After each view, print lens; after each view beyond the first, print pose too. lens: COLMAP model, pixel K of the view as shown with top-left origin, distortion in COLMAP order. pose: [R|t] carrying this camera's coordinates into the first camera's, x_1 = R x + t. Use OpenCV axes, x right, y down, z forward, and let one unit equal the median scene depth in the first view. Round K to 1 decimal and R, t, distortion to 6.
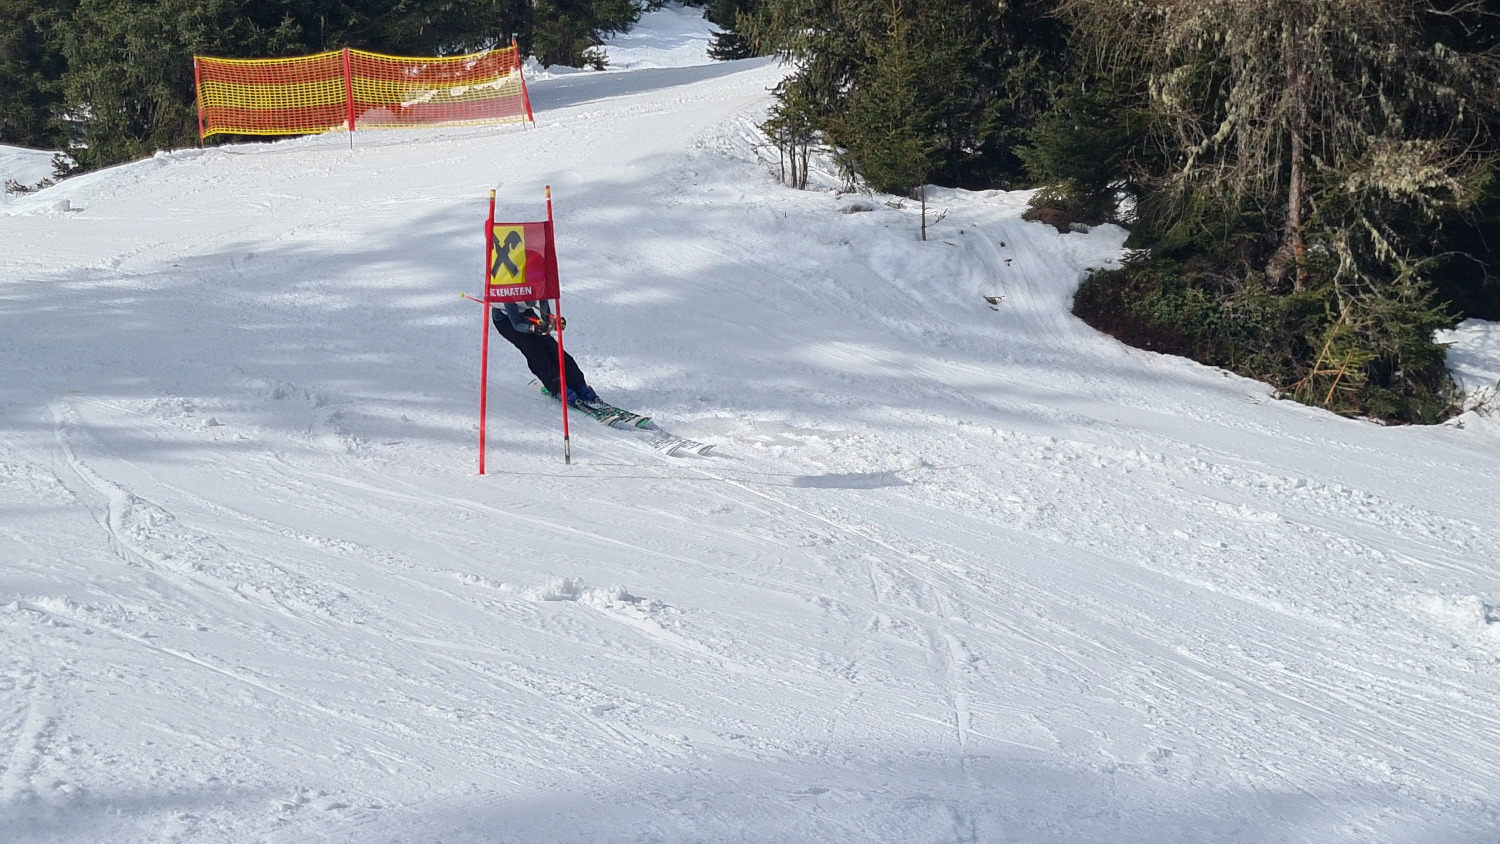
lens RADIAL K [[1880.8, 0, 803.6], [0, 1880.8, 370.0], [0, 0, 1]] dist [0.031890, 0.040777]
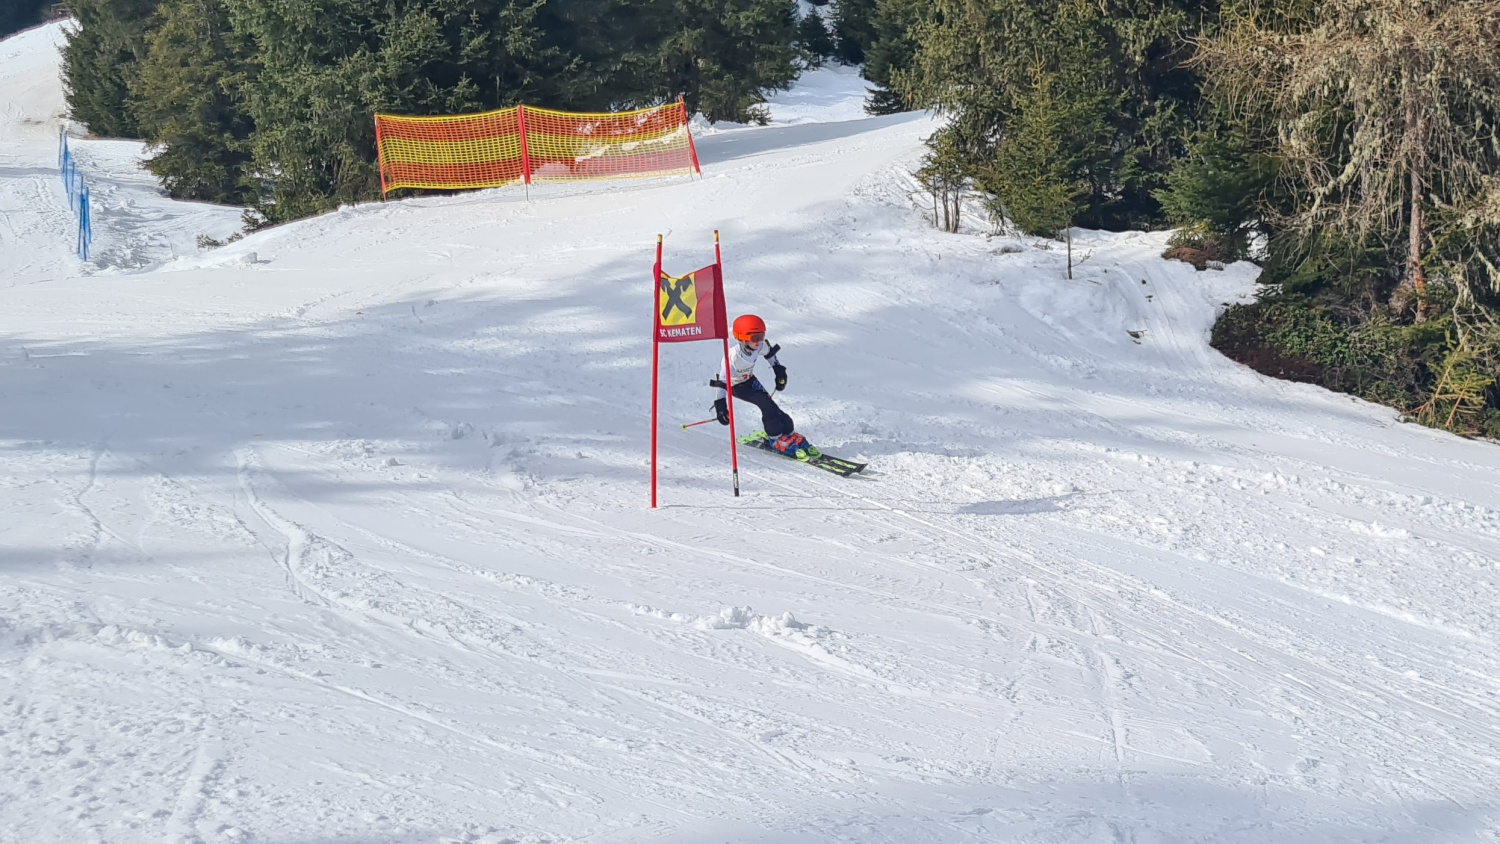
lens RADIAL K [[1845.8, 0, 1026.0], [0, 1845.8, 430.9], [0, 0, 1]] dist [0.051830, -0.009889]
pose [[0.999245, -0.017495, 0.034701, 0.001165], [0.016946, 0.999727, 0.016073, -0.000202], [-0.034973, -0.015473, 0.999268, -0.044748]]
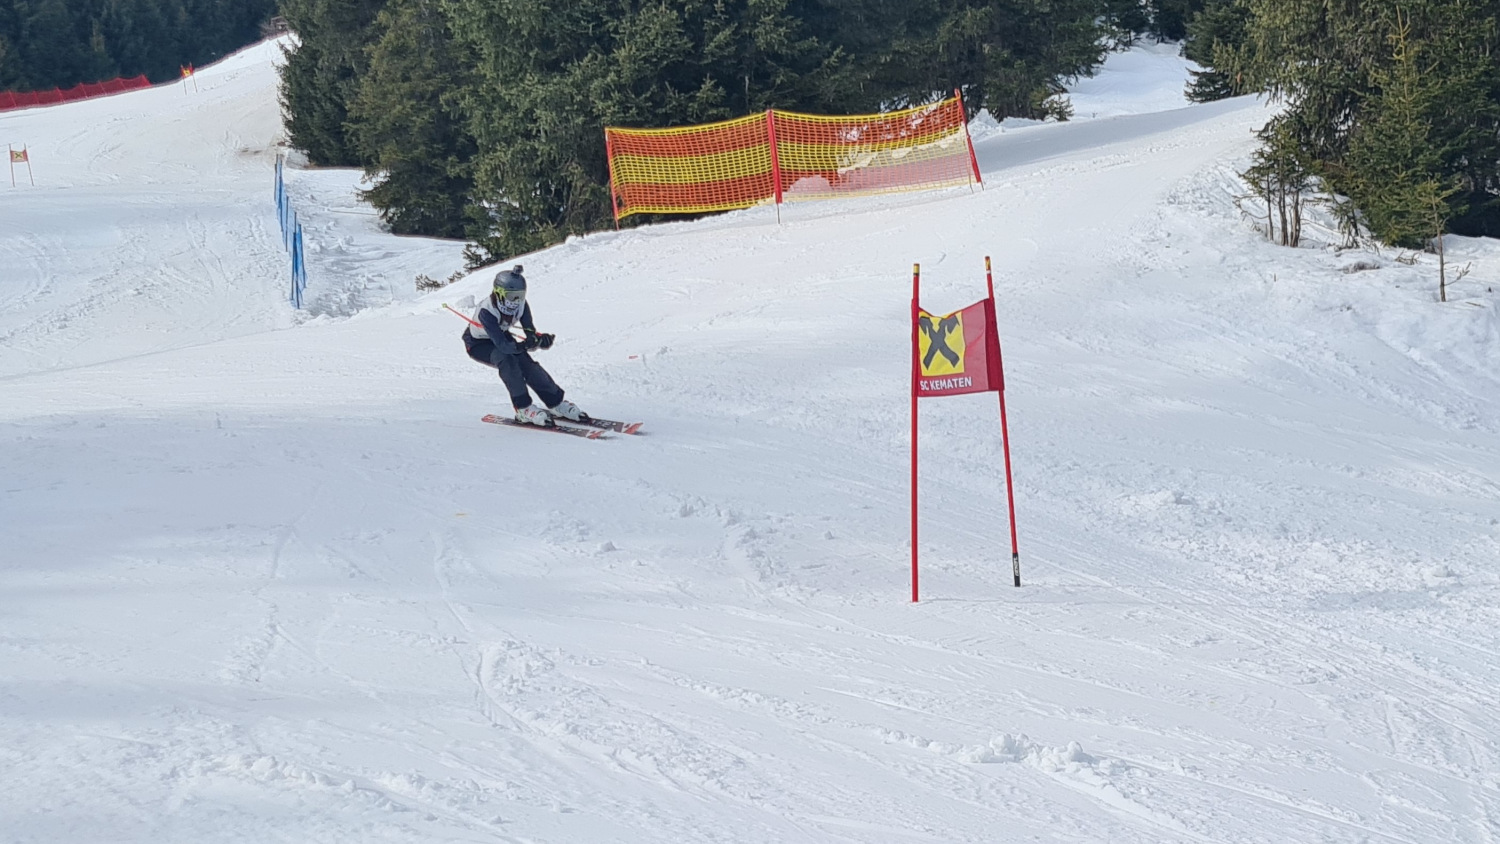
lens RADIAL K [[2441.8, 0, 913.4], [0, 2441.8, 538.9], [0, 0, 1]] dist [0.011368, 0.314651]
pose [[0.988250, -0.025321, -0.150736, -0.007494], [0.028223, 0.999455, 0.017141, 0.011065], [0.150220, -0.021194, 0.988425, -0.110222]]
